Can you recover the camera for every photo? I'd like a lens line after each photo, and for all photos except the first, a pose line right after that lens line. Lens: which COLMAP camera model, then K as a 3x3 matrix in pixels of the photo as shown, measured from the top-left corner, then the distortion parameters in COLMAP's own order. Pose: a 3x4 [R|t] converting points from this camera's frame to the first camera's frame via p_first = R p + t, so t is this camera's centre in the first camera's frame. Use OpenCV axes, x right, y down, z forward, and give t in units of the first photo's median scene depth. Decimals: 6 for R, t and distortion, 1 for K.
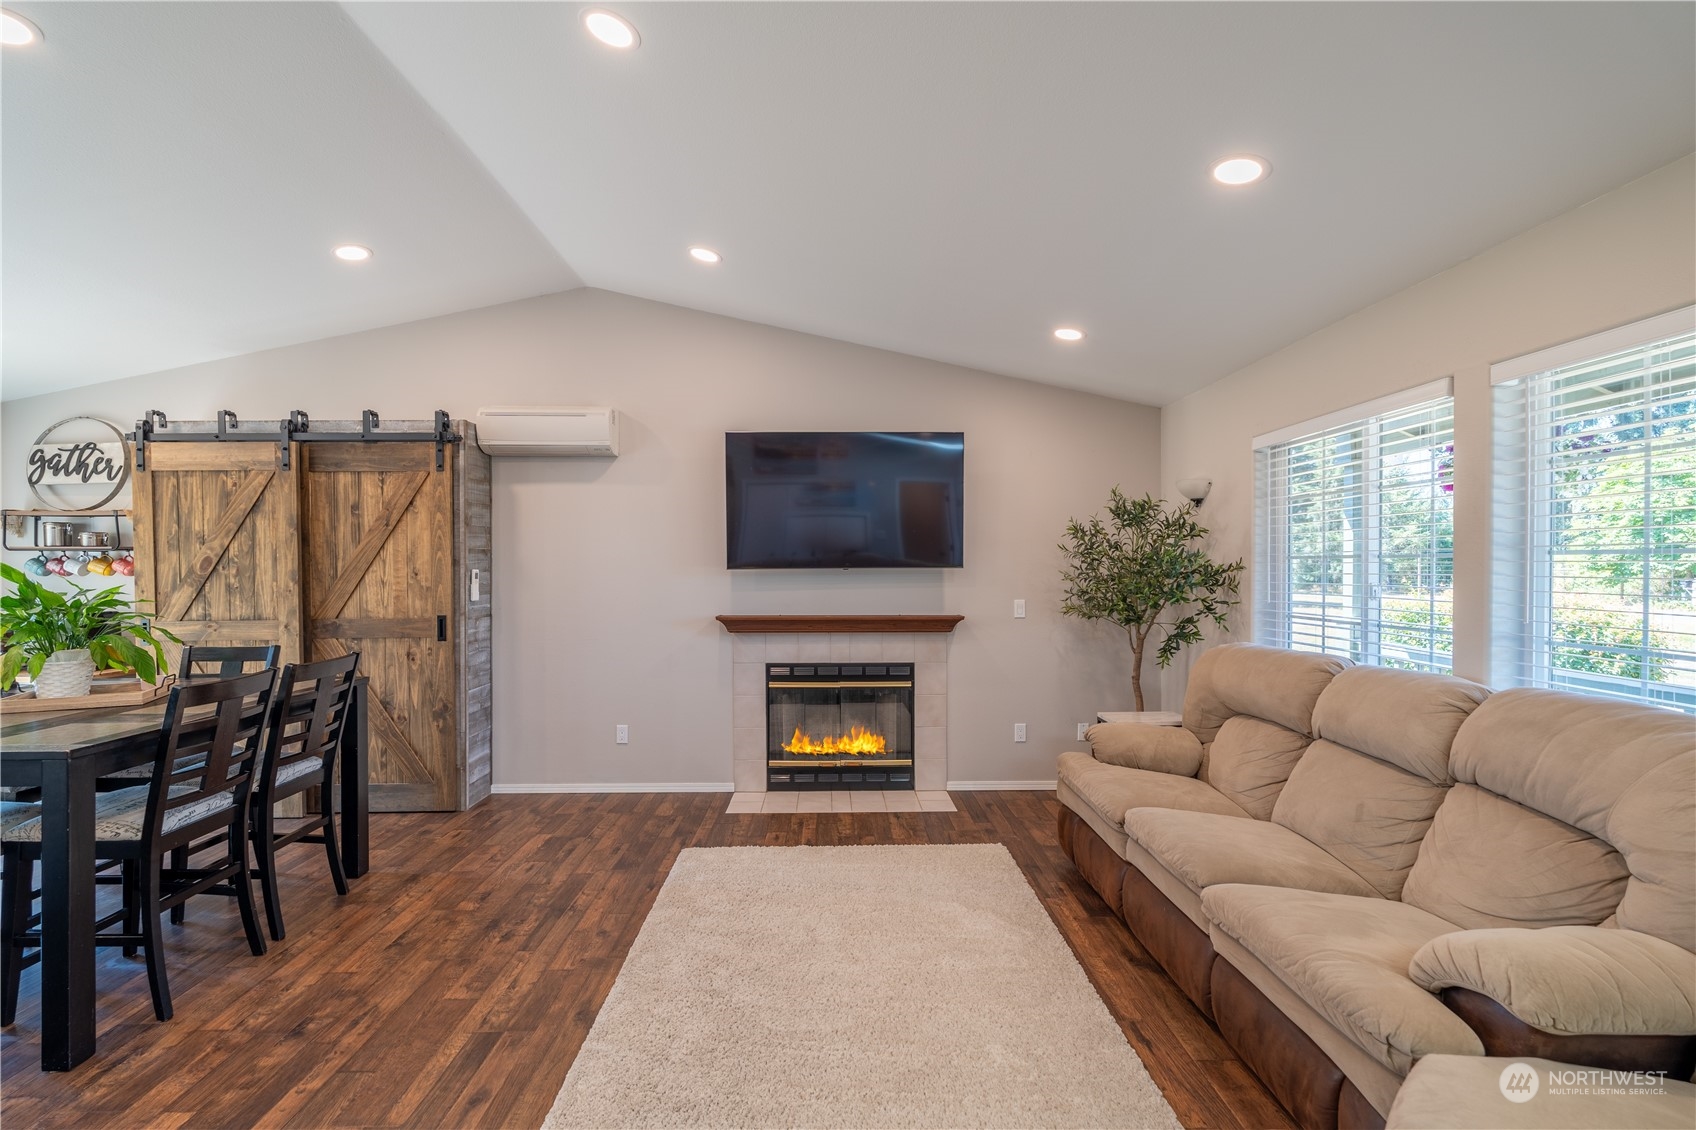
lens RADIAL K [[739.4, 0, 857.5], [0, 739.4, 566.1], [0, 0, 1]] dist [-0.001710, -0.000805]
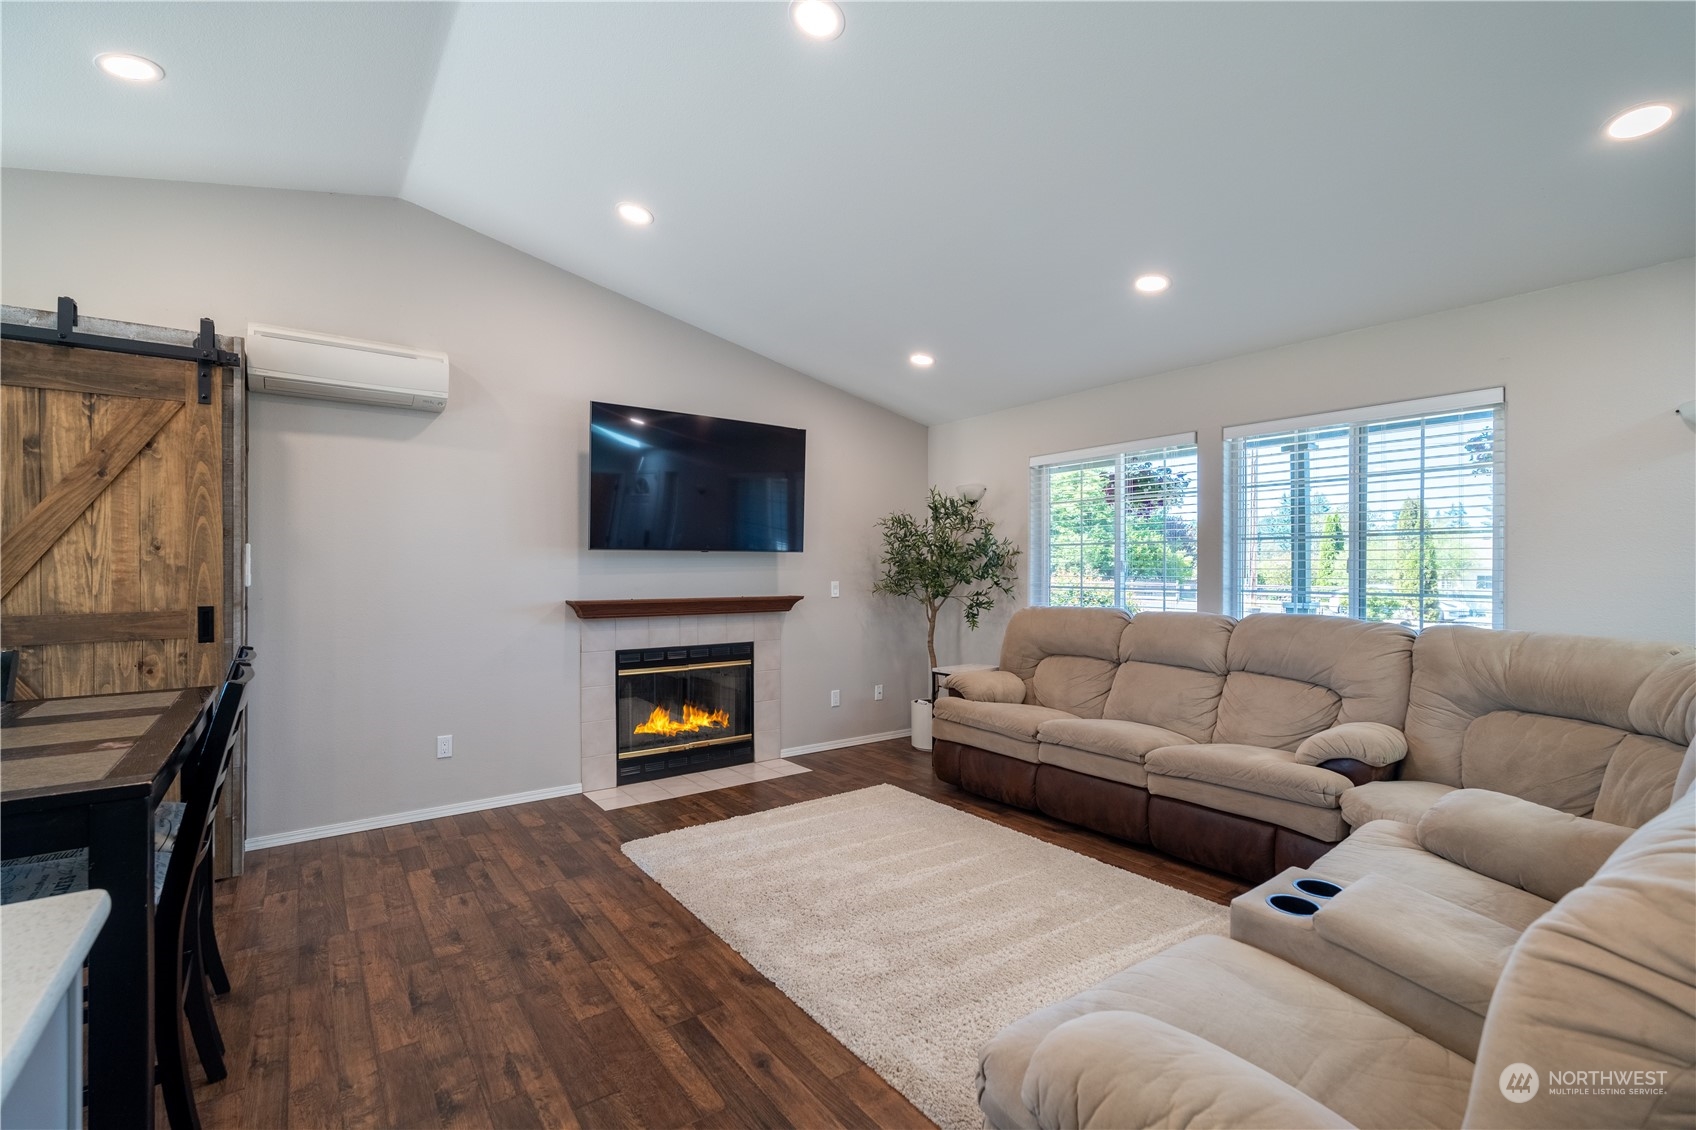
lens RADIAL K [[739.4, 0, 859.6], [0, 739.4, 565.6], [0, 0, 1]] dist [-0.001710, -0.000805]
pose [[0.814976, 0.003853, 0.579482, -0.461313], [-0.000844, 0.999985, -0.005462, 0.030686], [-0.579494, 0.003963, 0.814967, 0.055169]]
